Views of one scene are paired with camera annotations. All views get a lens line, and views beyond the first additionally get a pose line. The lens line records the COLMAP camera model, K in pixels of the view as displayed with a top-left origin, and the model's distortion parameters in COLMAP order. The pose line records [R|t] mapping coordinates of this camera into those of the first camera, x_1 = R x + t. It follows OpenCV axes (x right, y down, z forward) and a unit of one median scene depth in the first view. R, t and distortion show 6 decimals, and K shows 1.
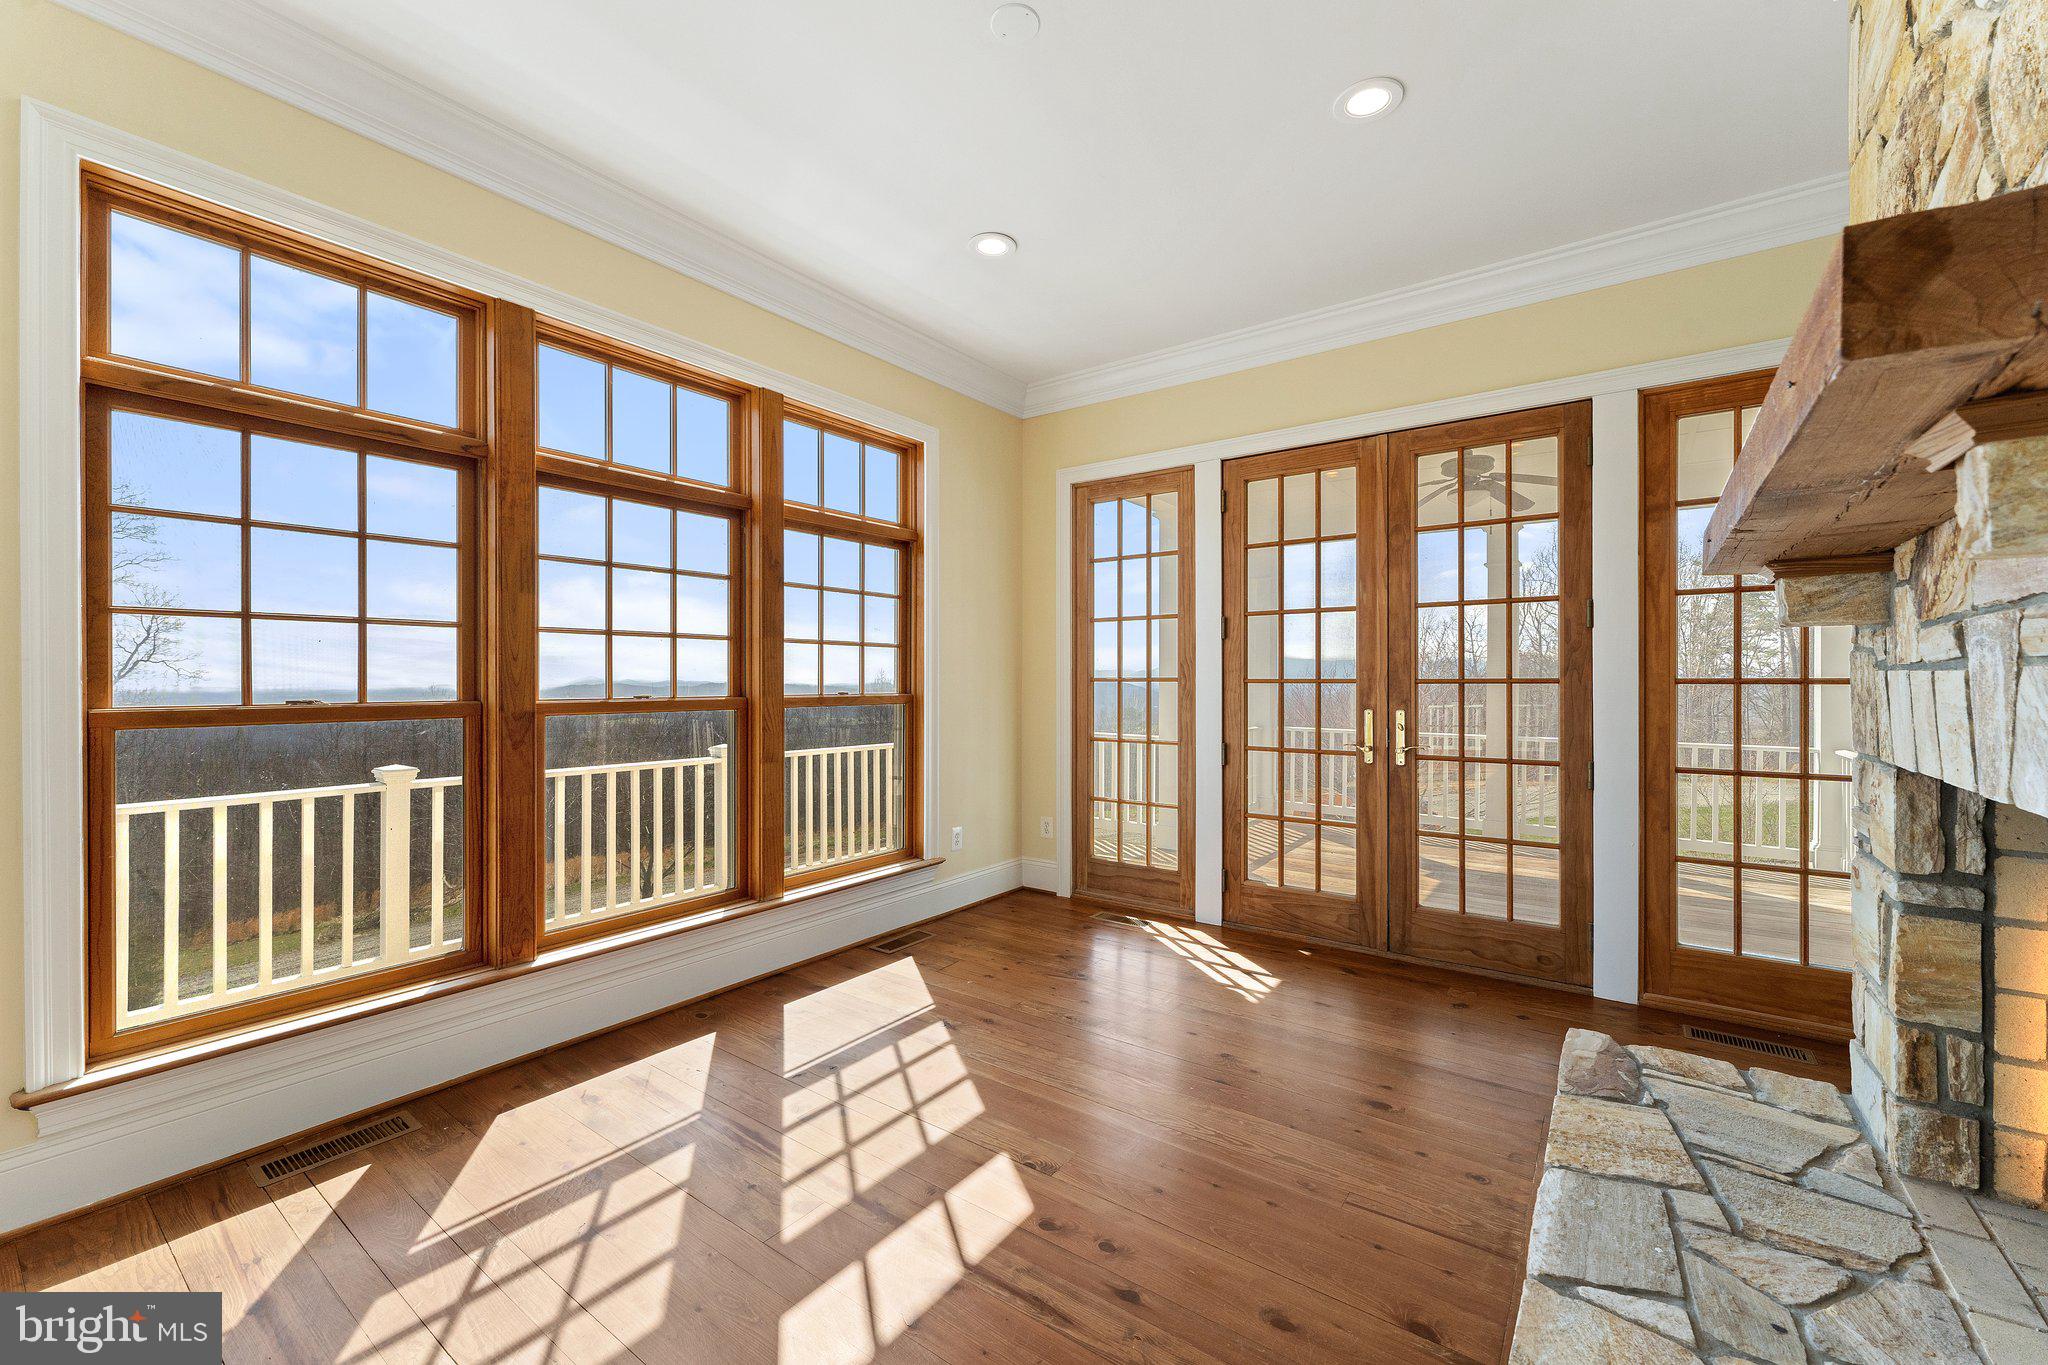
lens RADIAL K [[823.4, 0, 1020.5], [0, 823.4, 683.1], [0, 0, 1]] dist [0.001022, -0.000694]
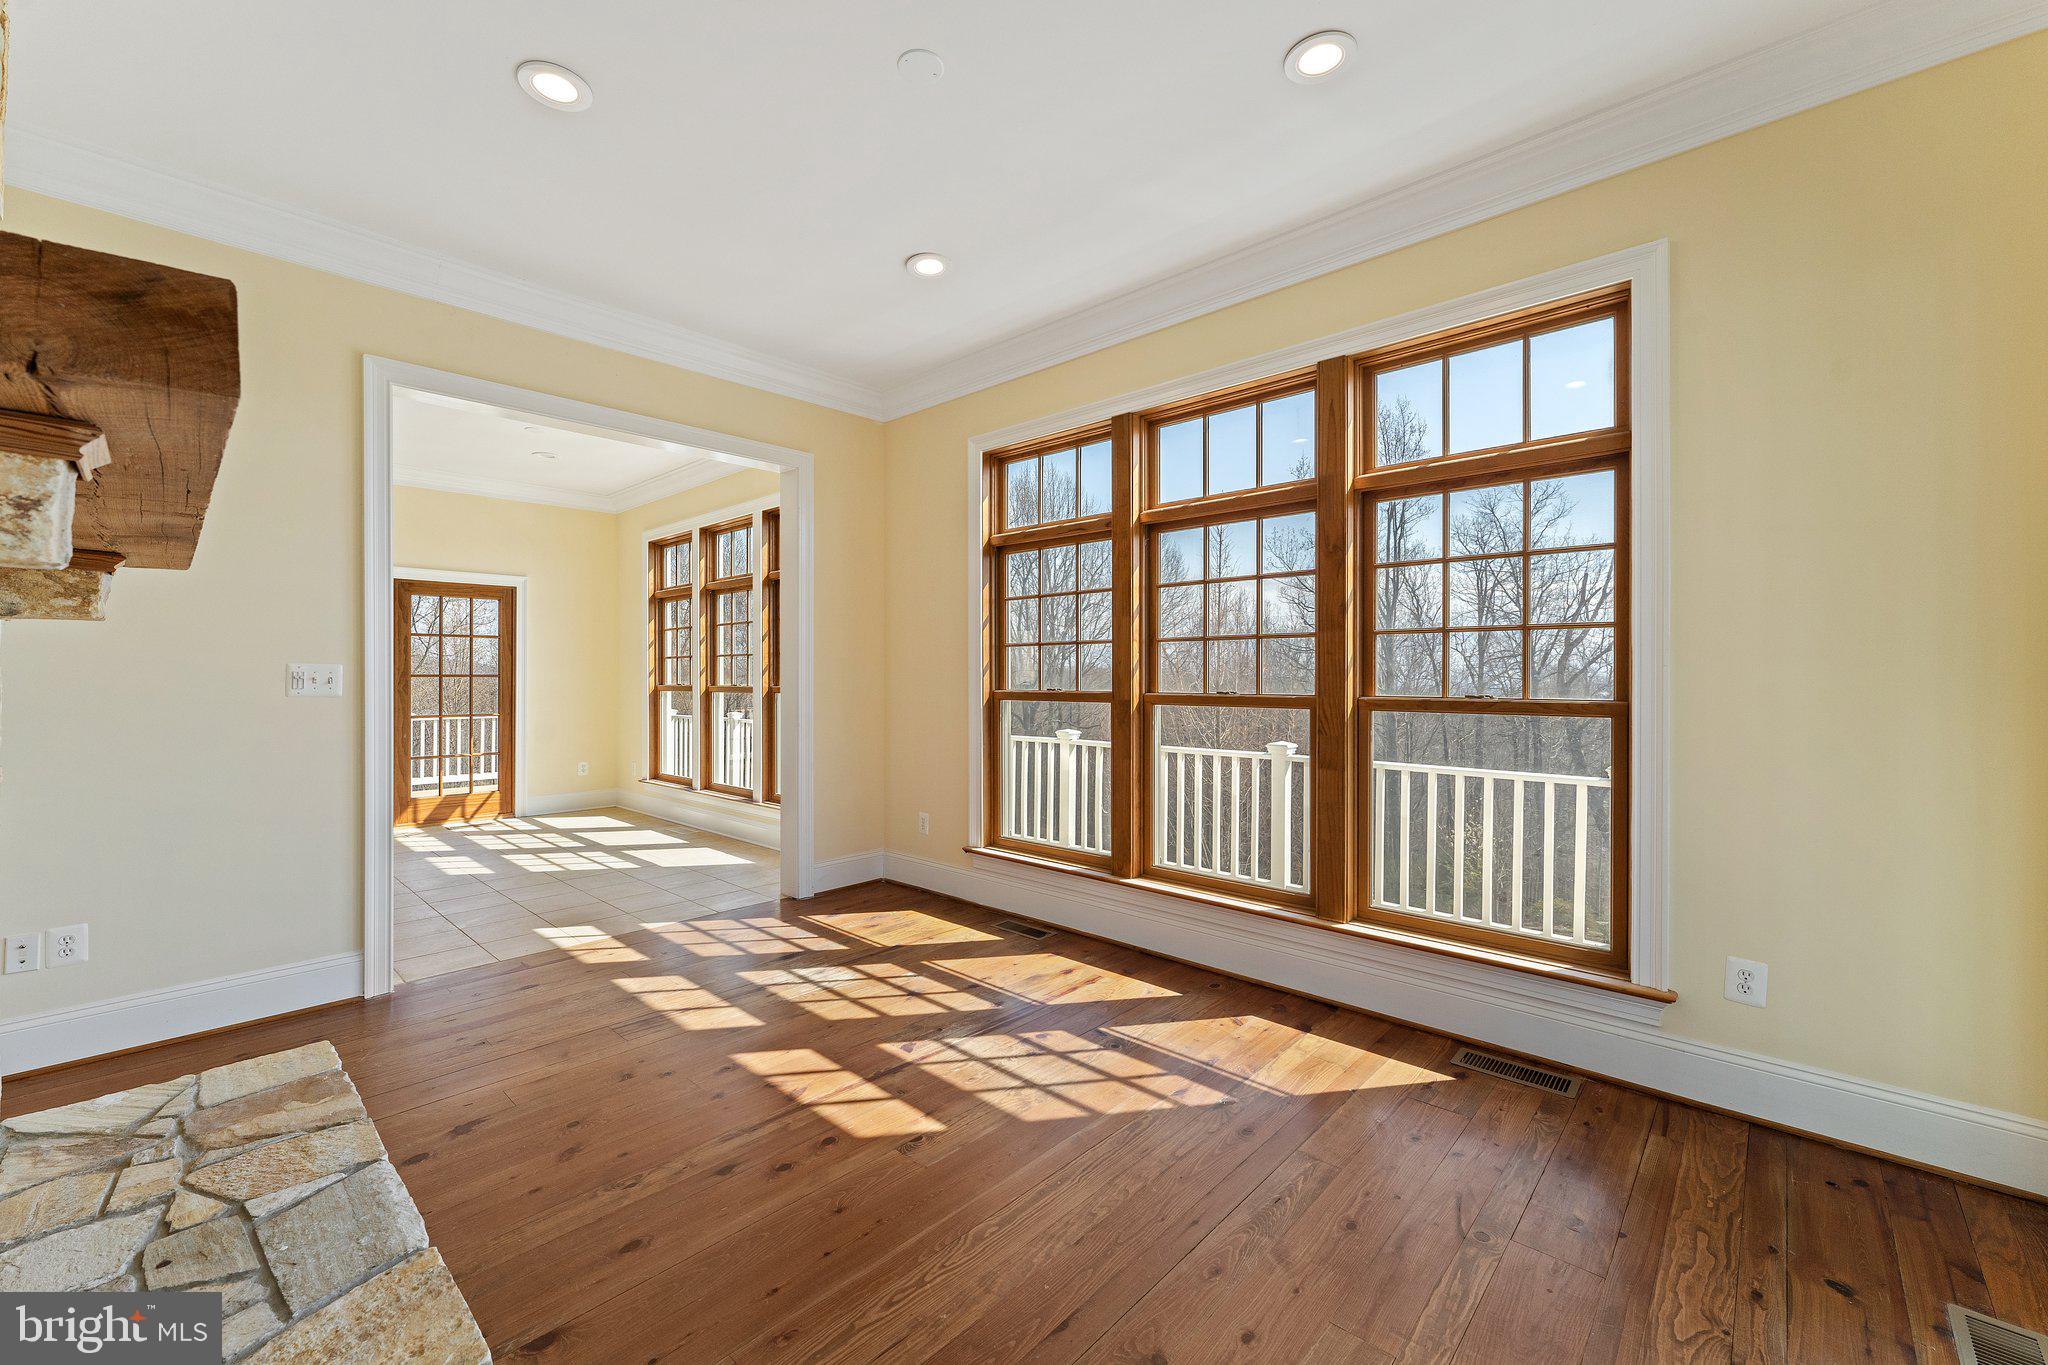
lens RADIAL K [[823.4, 0, 1022.9], [0, 823.4, 679.6], [0, 0, 1]] dist [0.001022, -0.000694]
pose [[-0.118380, 0.002608, -0.992965, 0.632270], [-0.006726, 0.999972, 0.003428, -0.002721], [0.992946, 0.007085, -0.118359, 0.764251]]
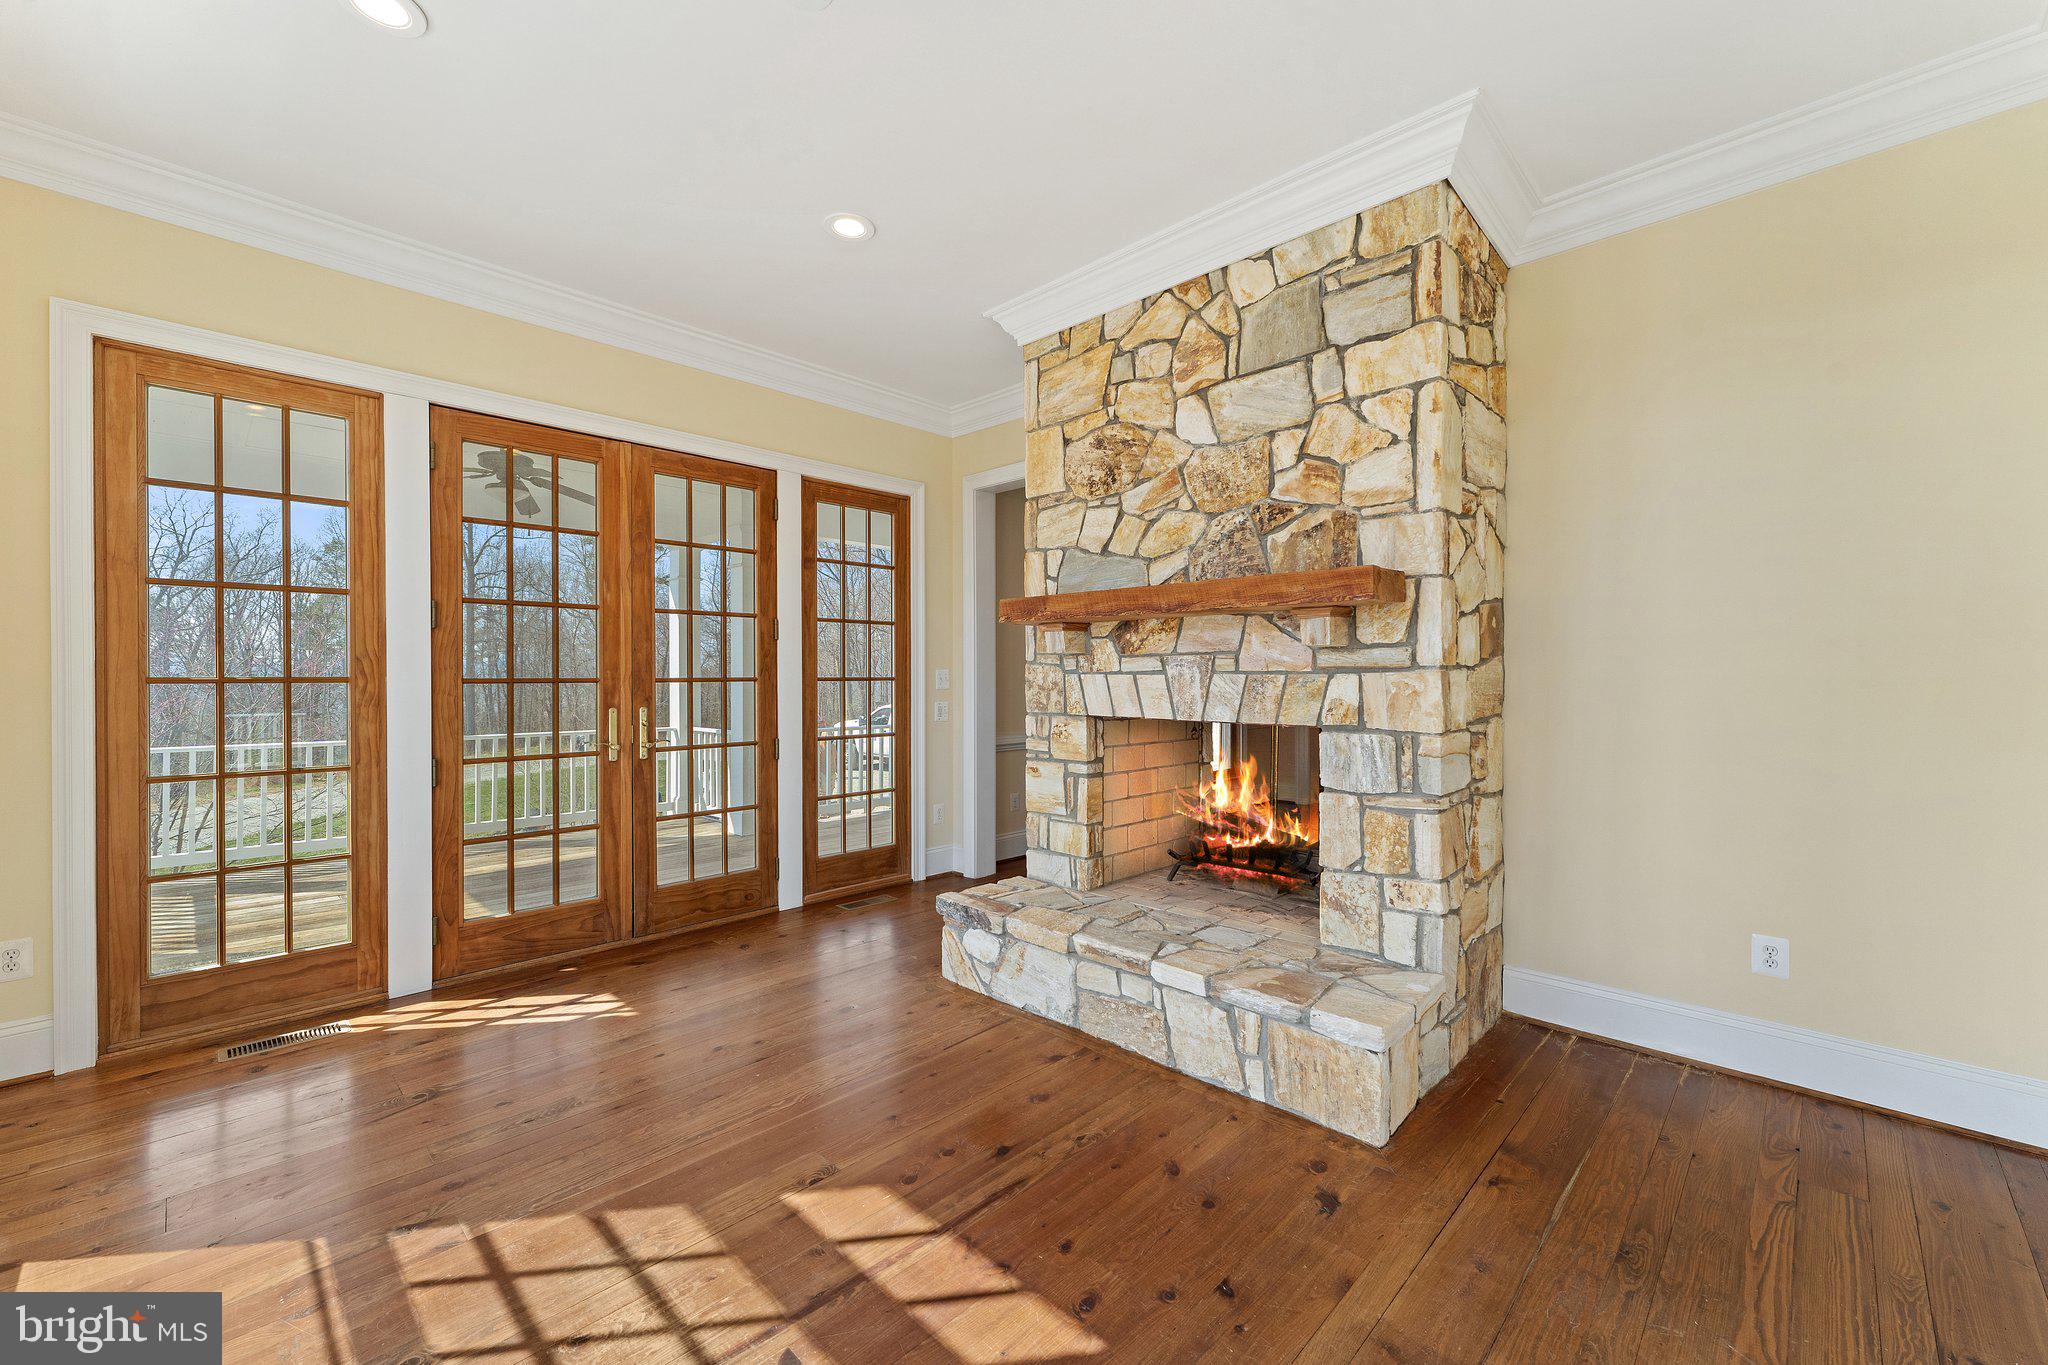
lens RADIAL K [[823.4, 0, 1032.0], [0, 823.4, 702.7], [0, 0, 1]] dist [0.001022, -0.000694]
pose [[0.127282, -0.033132, 0.991313, -0.549717], [0.006620, 0.999448, 0.032554, -0.005874], [-0.991844, 0.002419, 0.127431, 0.378230]]
